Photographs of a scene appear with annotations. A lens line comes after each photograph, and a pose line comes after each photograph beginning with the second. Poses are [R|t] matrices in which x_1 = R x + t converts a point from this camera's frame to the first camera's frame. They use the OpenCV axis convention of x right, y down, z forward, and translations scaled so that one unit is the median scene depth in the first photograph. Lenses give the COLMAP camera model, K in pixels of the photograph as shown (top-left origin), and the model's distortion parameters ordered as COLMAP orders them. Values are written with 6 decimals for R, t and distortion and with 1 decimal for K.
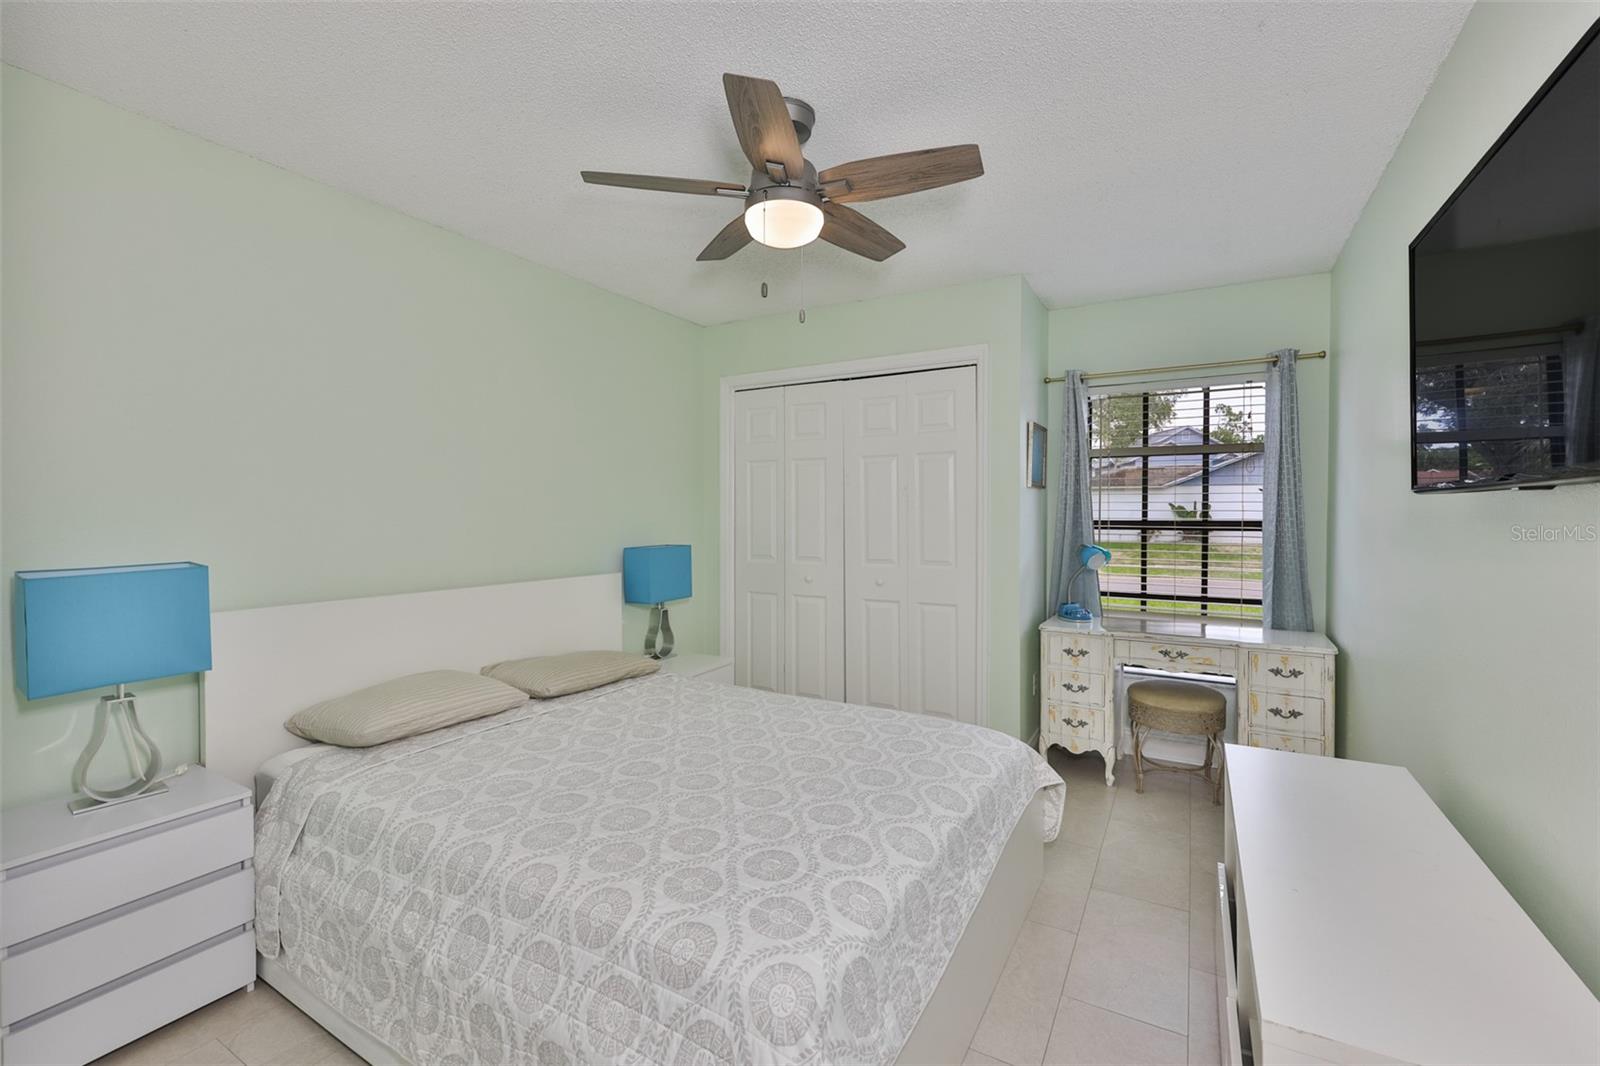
lens RADIAL K [[687.2, 0, 800.0], [0, 687.2, 533.0], [0, 0, 1]] dist [0.000359, -0.000012]
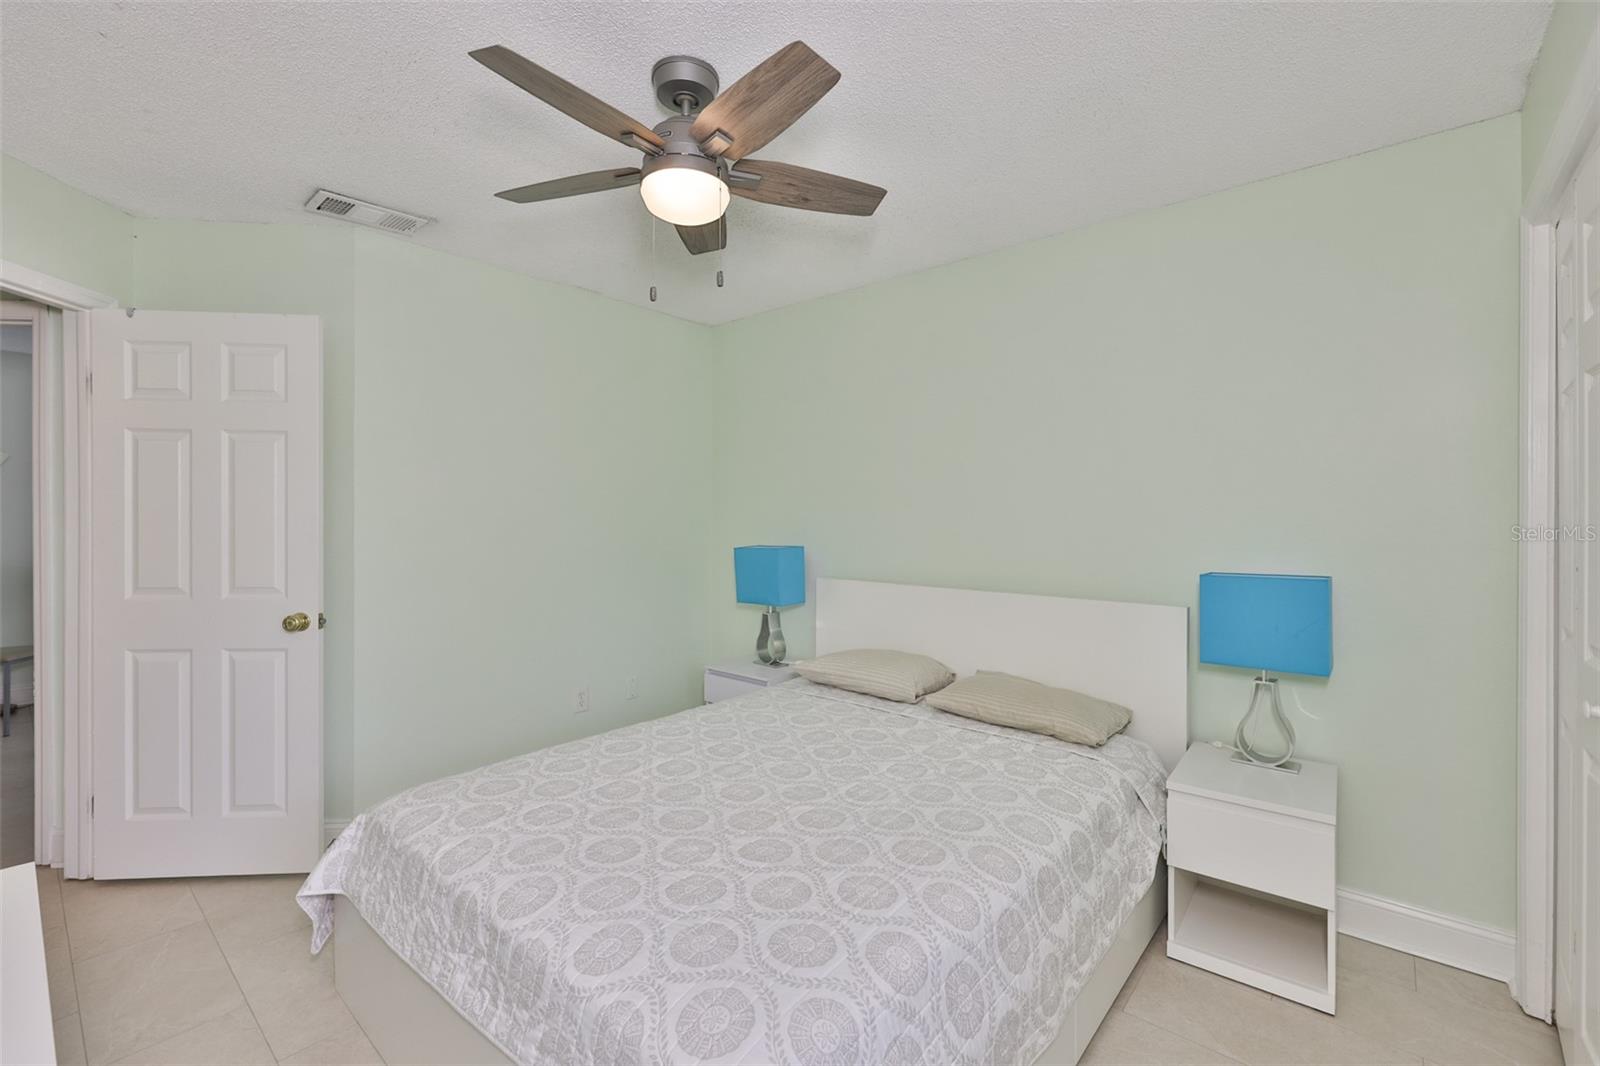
lens RADIAL K [[636.4, 0, 800.0], [0, 636.4, 533.0], [0, 0, 1]] dist [-0.018978, -0.000034]
pose [[-0.155456, 0.010460, -0.987787, 0.596729], [-0.029789, 0.999440, 0.015271, -0.022869], [0.987394, 0.031799, -0.155057, 0.984850]]
